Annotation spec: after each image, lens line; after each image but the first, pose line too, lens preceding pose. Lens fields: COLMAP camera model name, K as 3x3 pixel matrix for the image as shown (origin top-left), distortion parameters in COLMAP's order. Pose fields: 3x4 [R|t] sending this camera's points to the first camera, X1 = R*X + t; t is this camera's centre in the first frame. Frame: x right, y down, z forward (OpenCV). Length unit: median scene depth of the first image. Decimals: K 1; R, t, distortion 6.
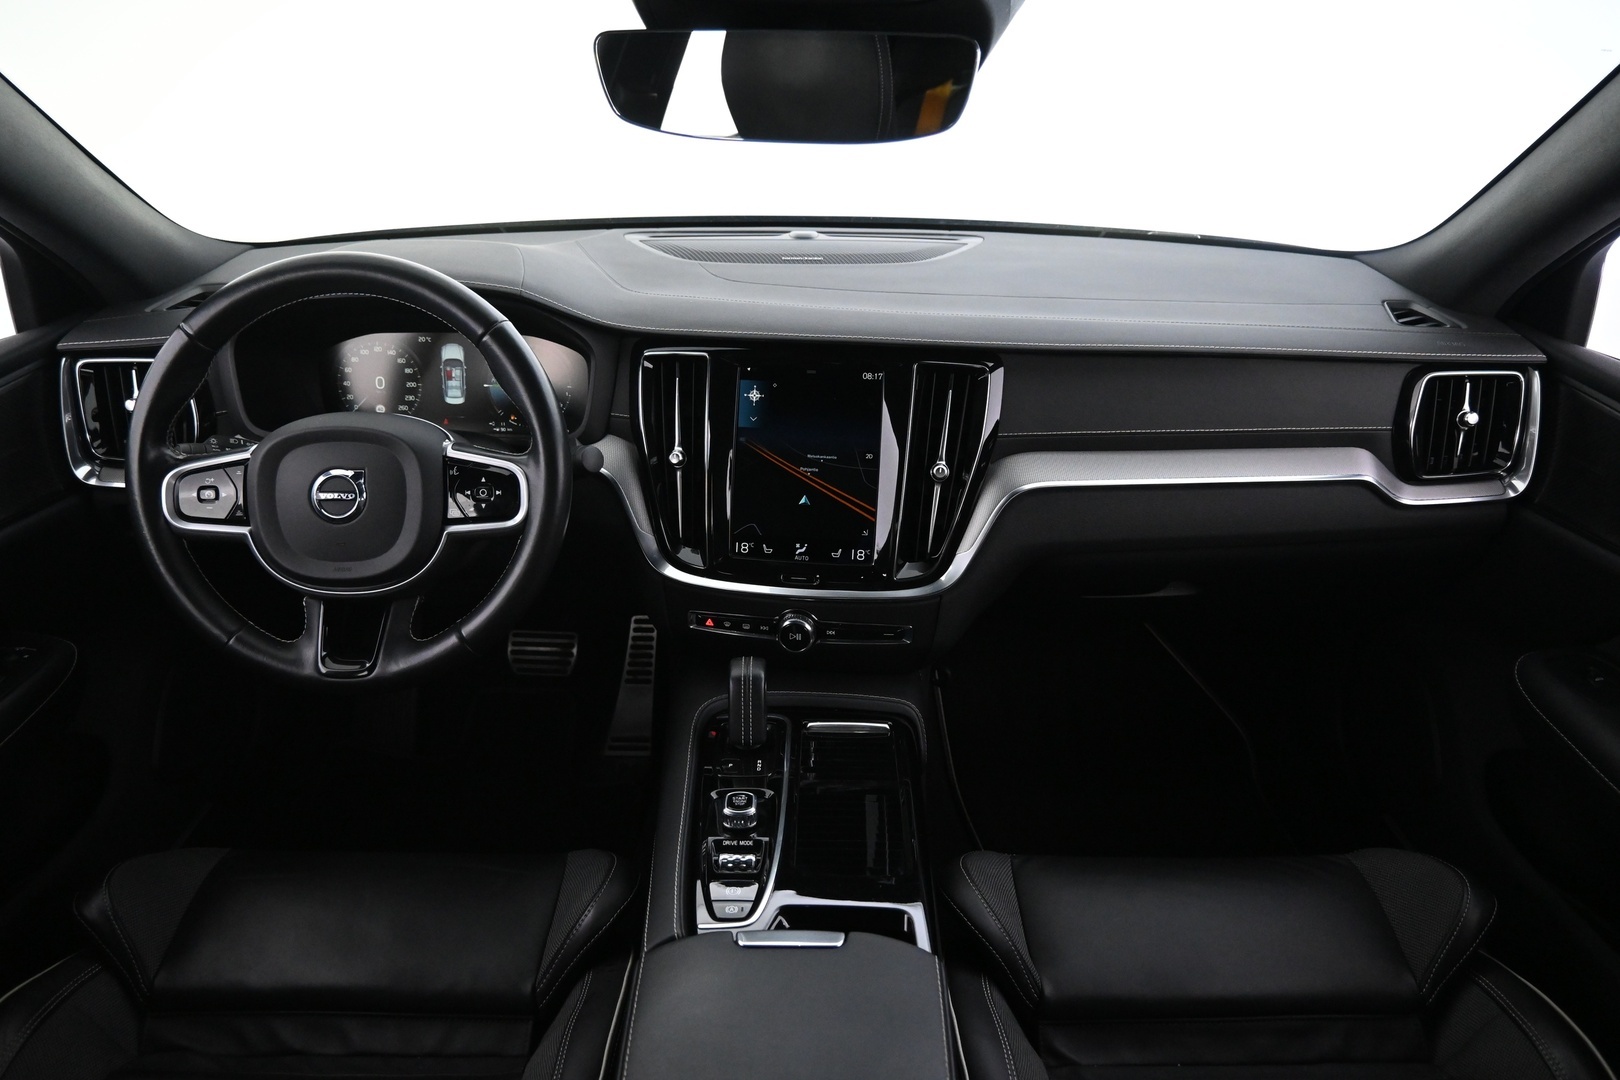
lens RADIAL K [[1150.2, 0, 810.0], [0, 1150.2, 540.0], [0, 0, 1]] dist [0.006321, 0.001400]
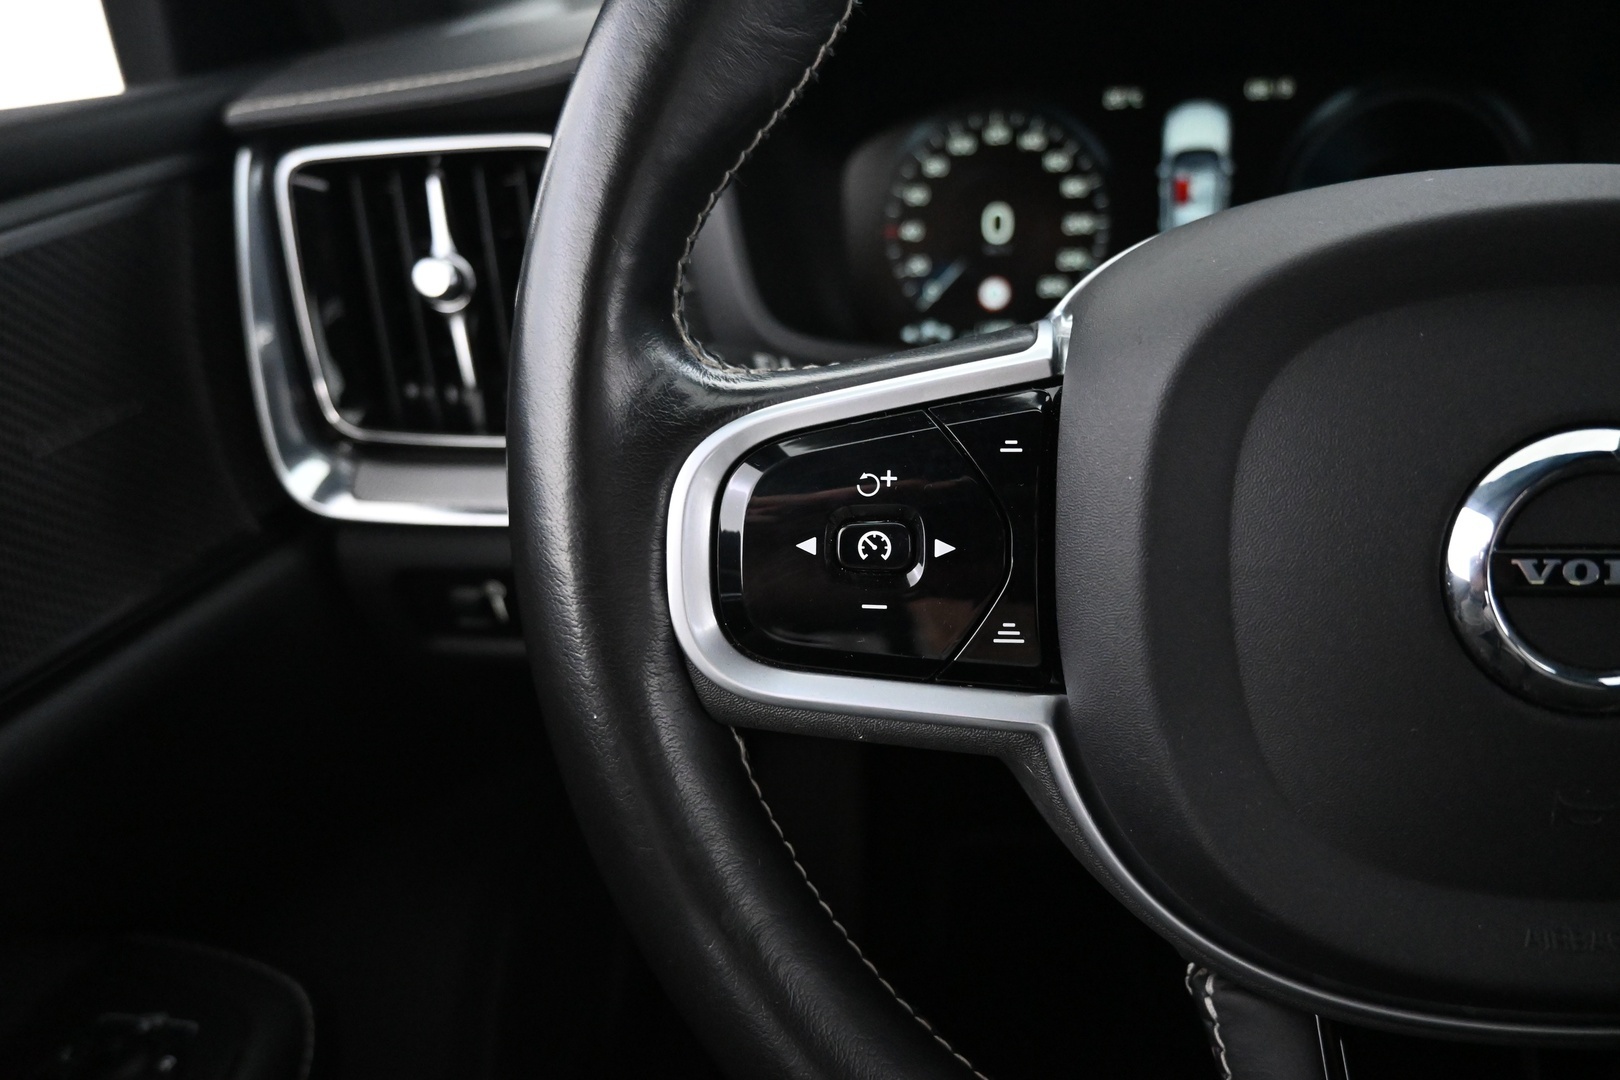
lens RADIAL K [[1177.0, 0, 818.7], [0, 1177.0, 549.6], [0, 0, 1]] dist [0.003209, 0.001548]
pose [[0.992082, -0.028004, -0.122427, -0.442316], [0.029988, 0.999447, 0.014395, -0.038818], [0.121956, -0.017953, 0.992373, 0.678353]]
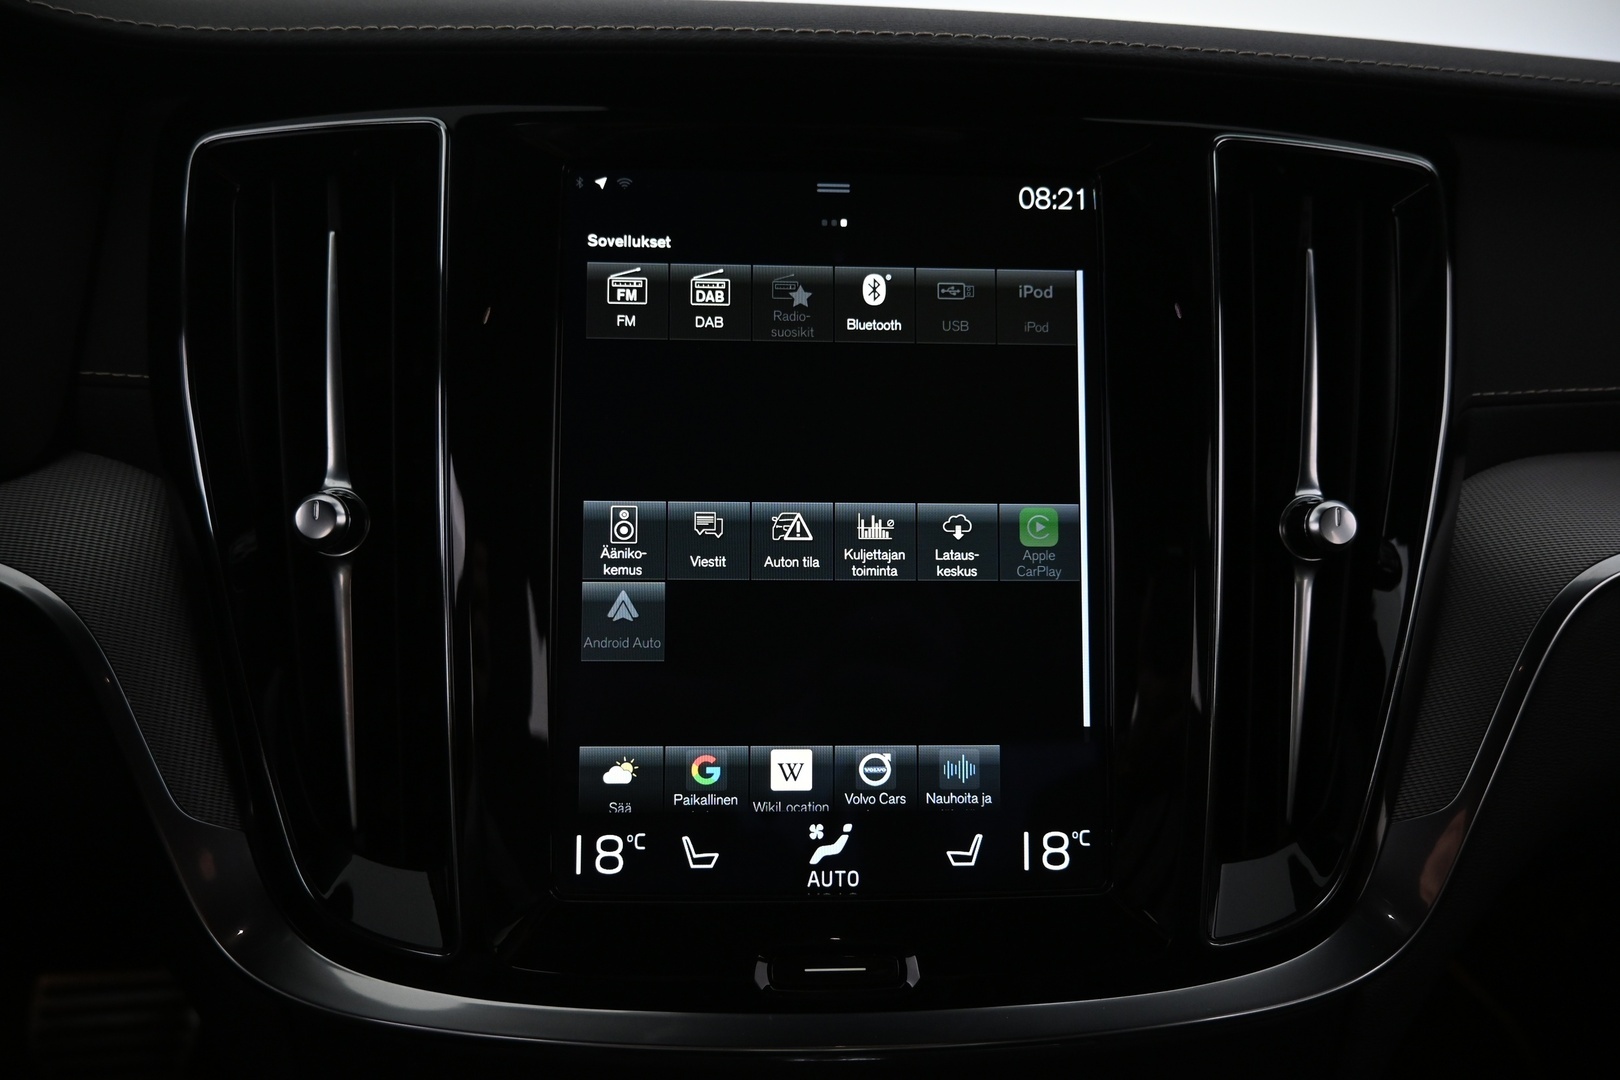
lens RADIAL K [[1135.2, 0, 805.6], [0, 1135.2, 543.7], [0, 0, 1]] dist [-0.002021, 0.000488]
pose [[0.984856, -0.039091, 0.168908, -0.054578], [0.059460, 0.991318, -0.117272, -0.030285], [-0.162857, 0.125540, 0.978630, 0.745747]]
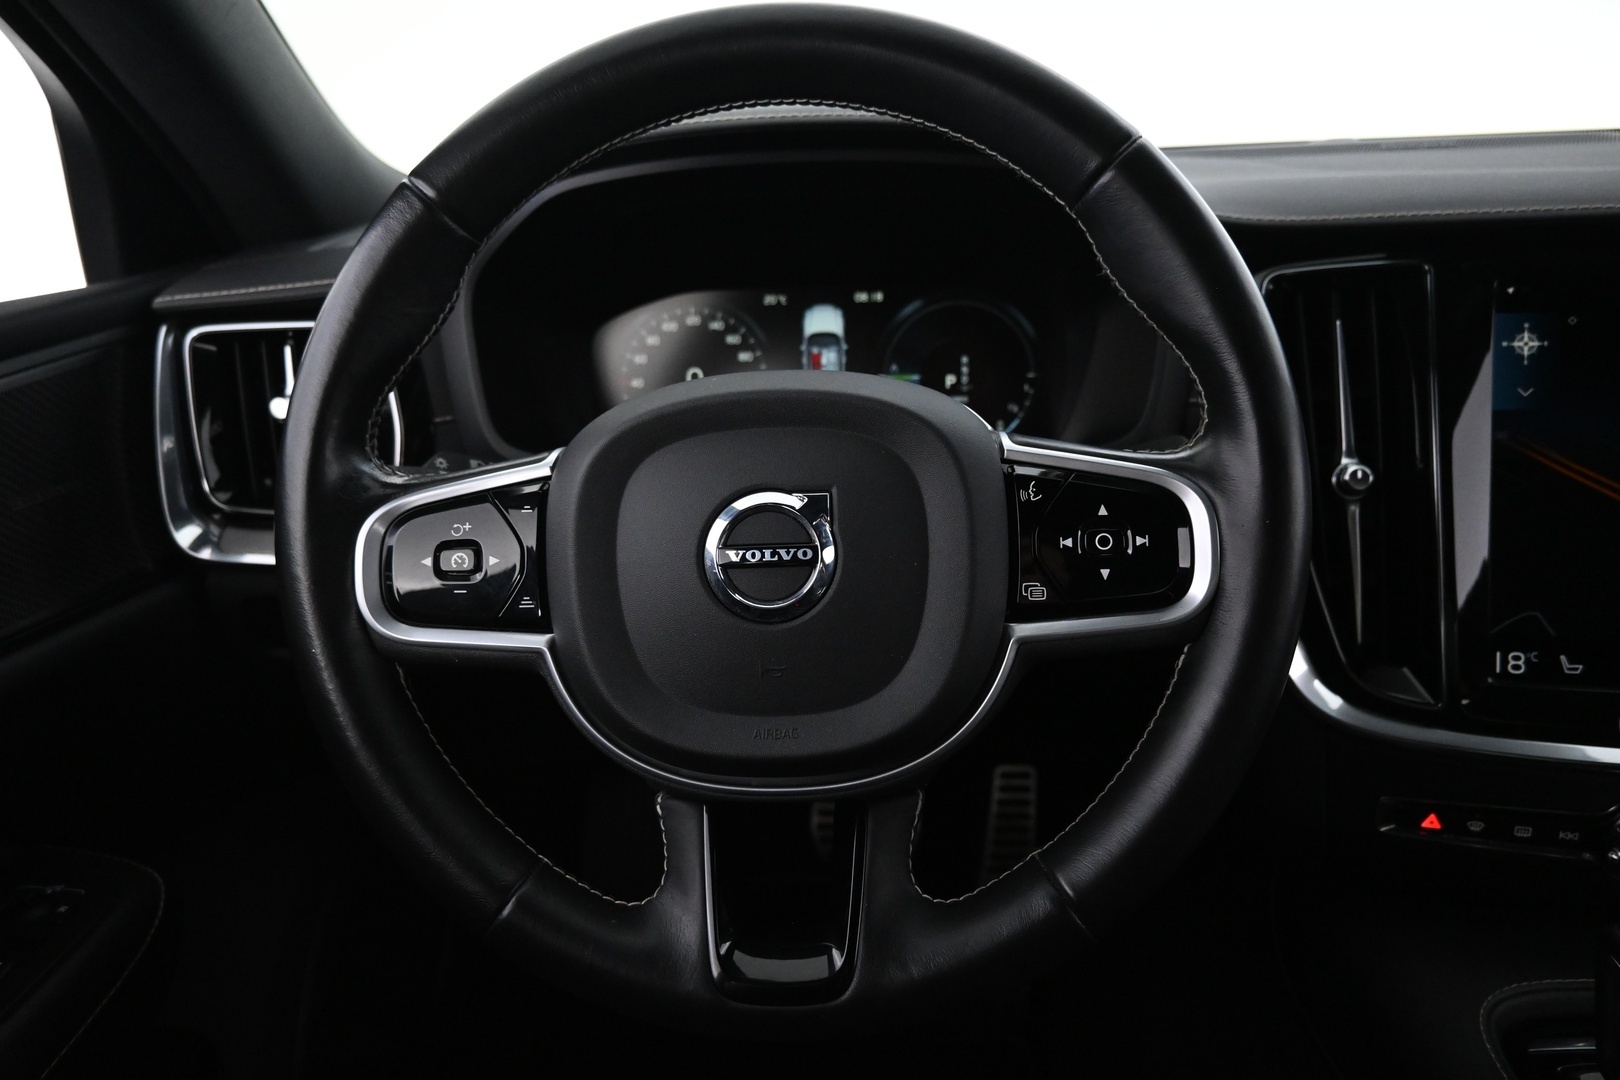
lens RADIAL K [[1150.2, 0, 810.0], [0, 1150.2, 540.0], [0, 0, 1]] dist [0.006321, 0.001400]
pose [[0.996783, -0.023539, -0.076616, -0.313375], [0.016376, 0.995548, -0.092818, -0.004359], [0.078459, 0.091265, 0.992731, 0.509352]]
